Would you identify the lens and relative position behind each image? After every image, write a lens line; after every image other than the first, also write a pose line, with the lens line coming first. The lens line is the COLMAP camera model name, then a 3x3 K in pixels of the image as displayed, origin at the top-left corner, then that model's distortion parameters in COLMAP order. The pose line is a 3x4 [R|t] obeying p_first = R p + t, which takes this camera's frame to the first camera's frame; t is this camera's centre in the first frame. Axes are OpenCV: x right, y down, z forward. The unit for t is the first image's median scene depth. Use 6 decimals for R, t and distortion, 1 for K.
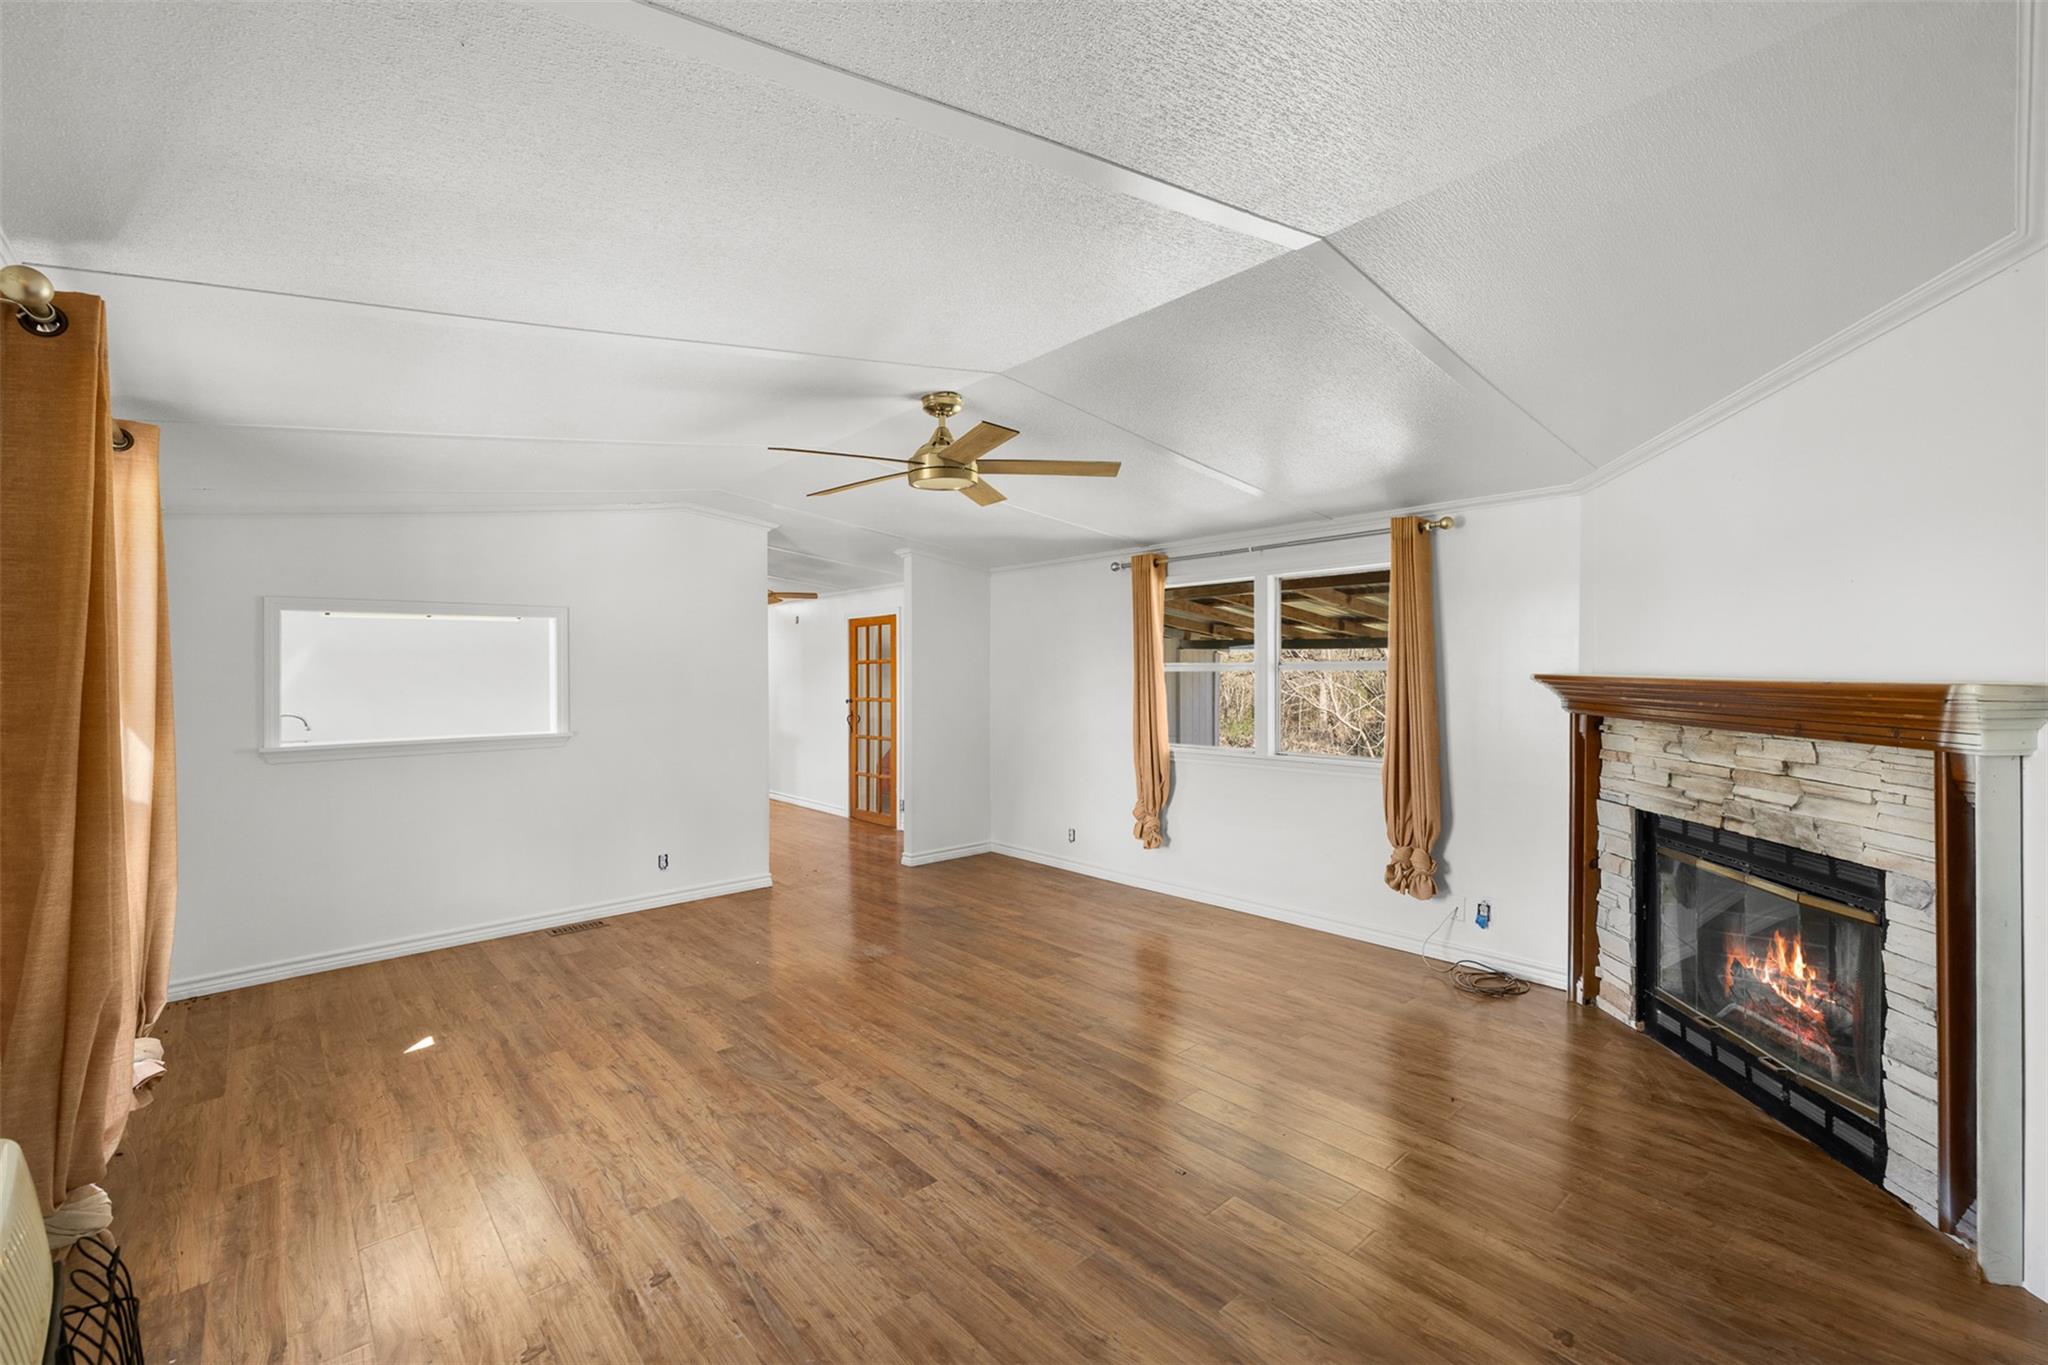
lens RADIAL K [[876.2, 0, 1025.5], [0, 876.2, 668.9], [0, 0, 1]] dist [0.003170, 0.000560]
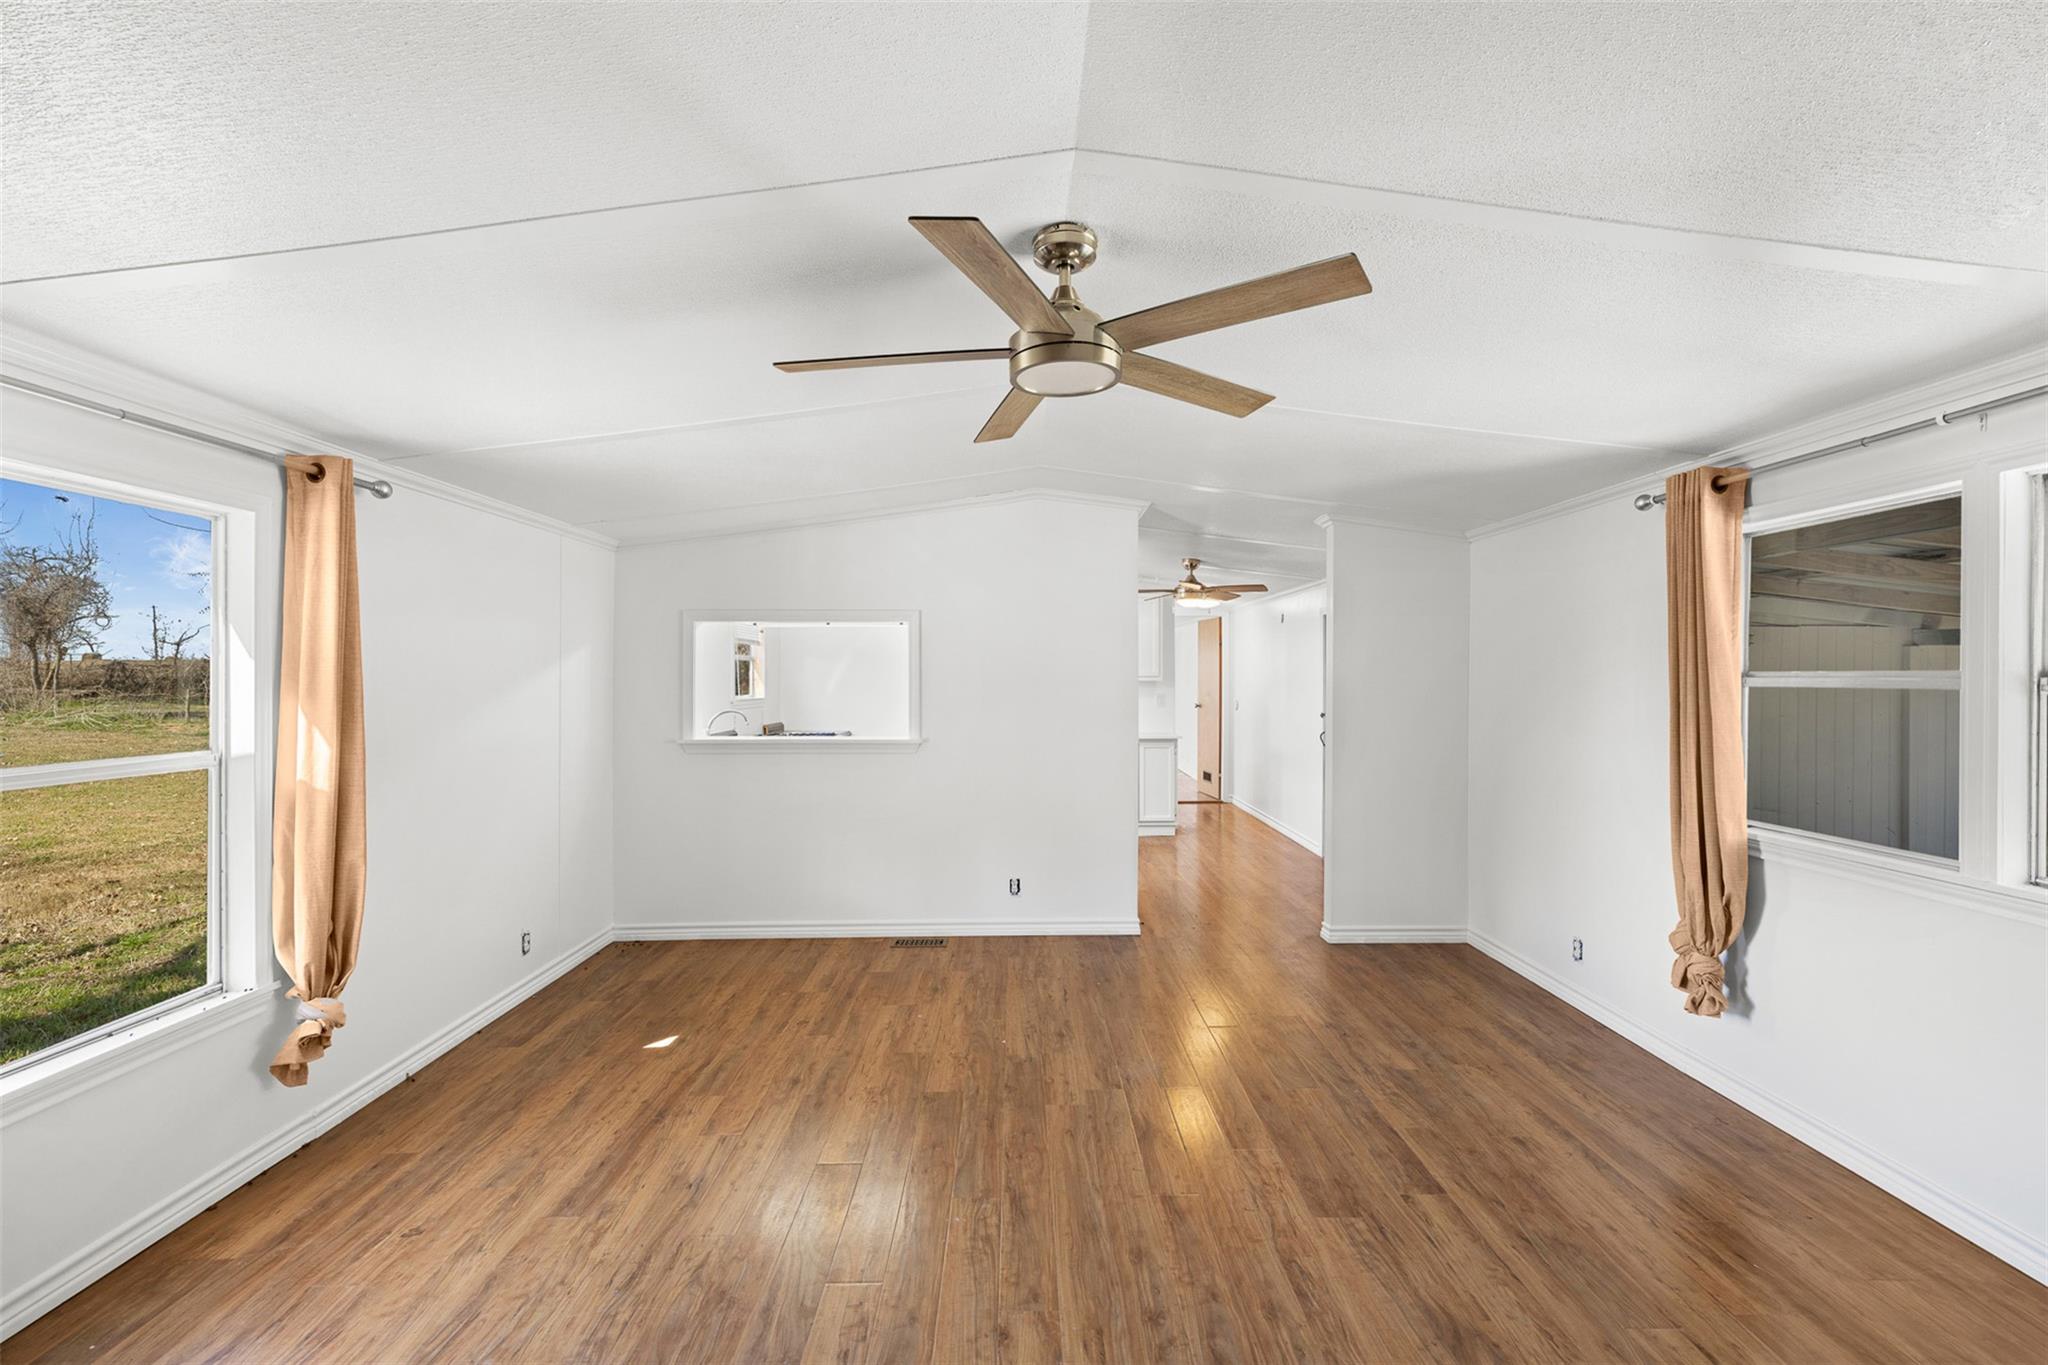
lens RADIAL K [[860.0, 0, 1023.8], [0, 860.0, 674.9], [0, 0, 1]] dist [0.001910, -0.000191]
pose [[0.757622, 0.008231, -0.652642, 0.188430], [-0.007821, 0.999963, 0.003533, -0.003284], [0.652647, 0.002427, 0.757659, 0.354385]]
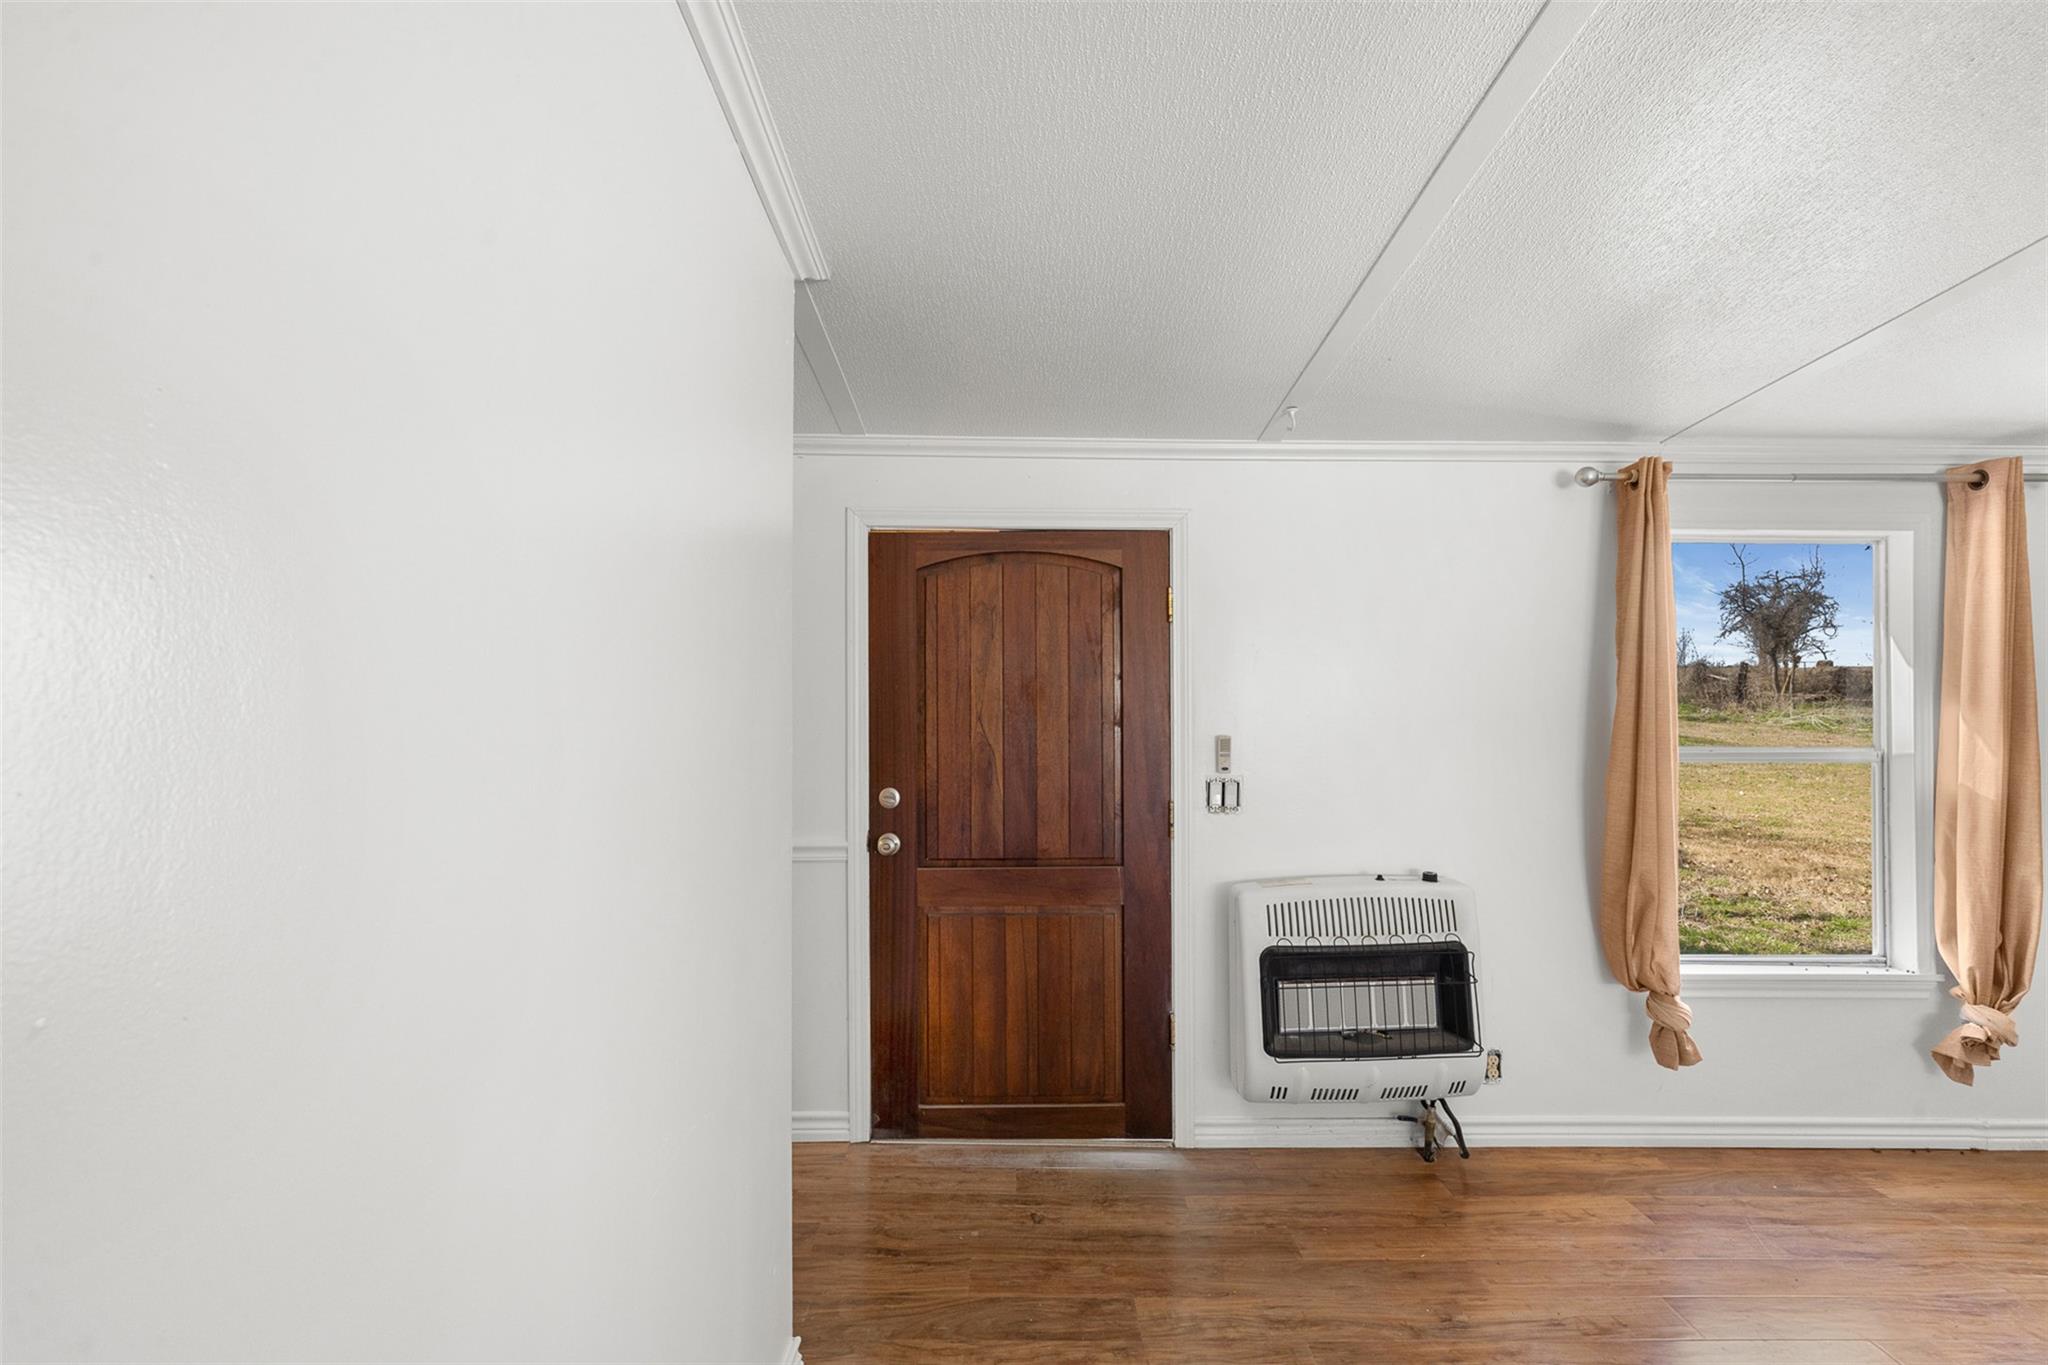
lens RADIAL K [[876.2, 0, 1025.5], [0, 876.2, 668.9], [0, 0, 1]] dist [0.003170, 0.000560]
pose [[-0.647770, -0.001695, -0.761834, 0.307304], [0.001493, 0.999993, -0.003494, -0.004989], [0.761835, -0.003400, -0.647762, 0.375146]]
